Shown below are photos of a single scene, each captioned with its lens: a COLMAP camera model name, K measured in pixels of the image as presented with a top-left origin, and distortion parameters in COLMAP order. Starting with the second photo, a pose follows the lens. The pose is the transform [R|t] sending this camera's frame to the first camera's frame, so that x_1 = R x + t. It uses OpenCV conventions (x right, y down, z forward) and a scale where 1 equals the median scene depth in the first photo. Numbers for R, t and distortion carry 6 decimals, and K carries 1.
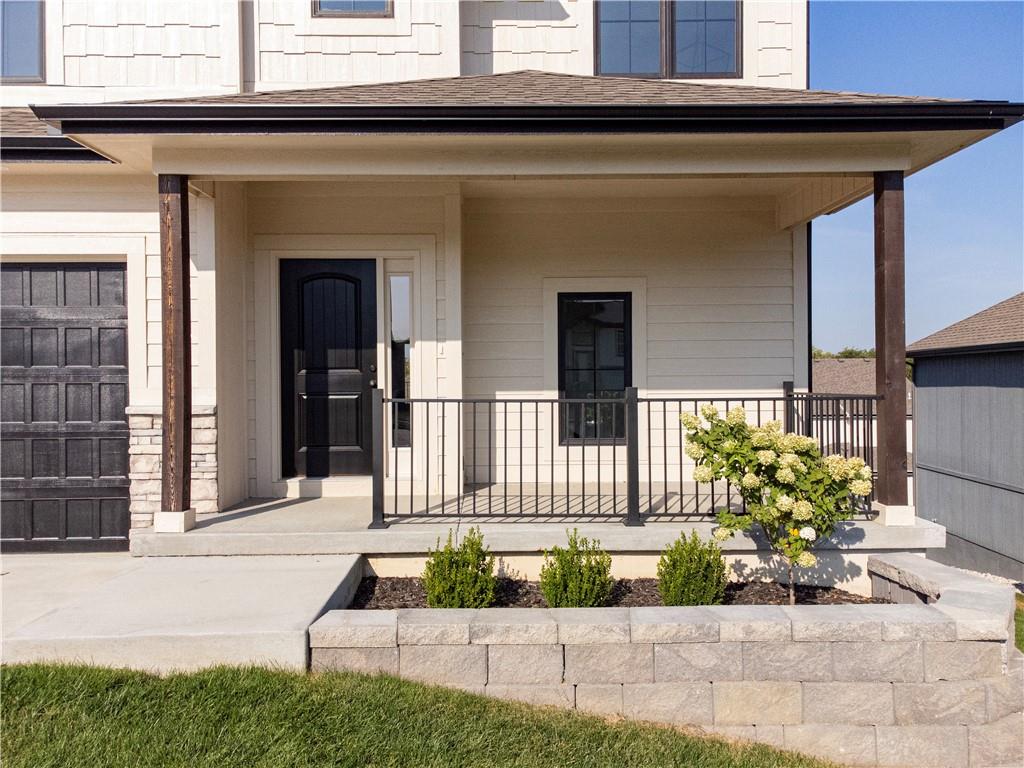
lens RADIAL K [[774.6, 0, 505.4], [0, 774.6, 387.6], [0, 0, 1]] dist [0.002577, 0.007320]
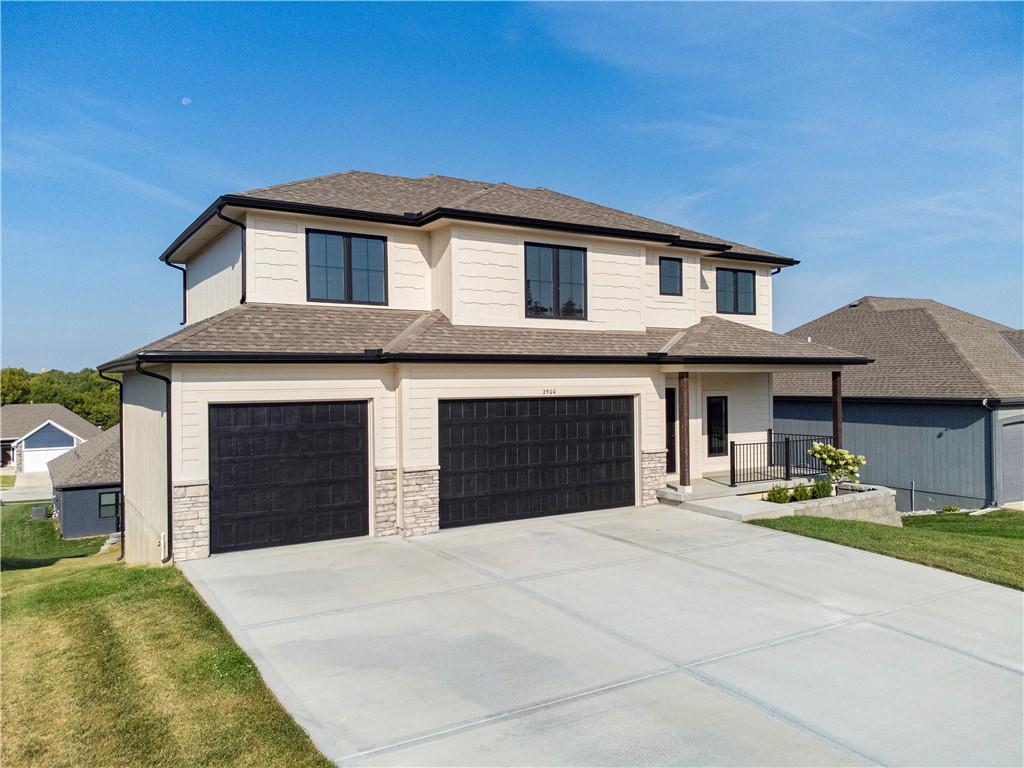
lens RADIAL K [[774.6, 0, 505.4], [0, 774.6, 387.6], [0, 0, 1]] dist [0.002577, 0.007320]
pose [[0.858395, -0.004243, 0.512973, -1.917196], [0.006292, 0.999978, -0.002258, -0.159961], [-0.512952, 0.005166, 0.858402, -0.899296]]
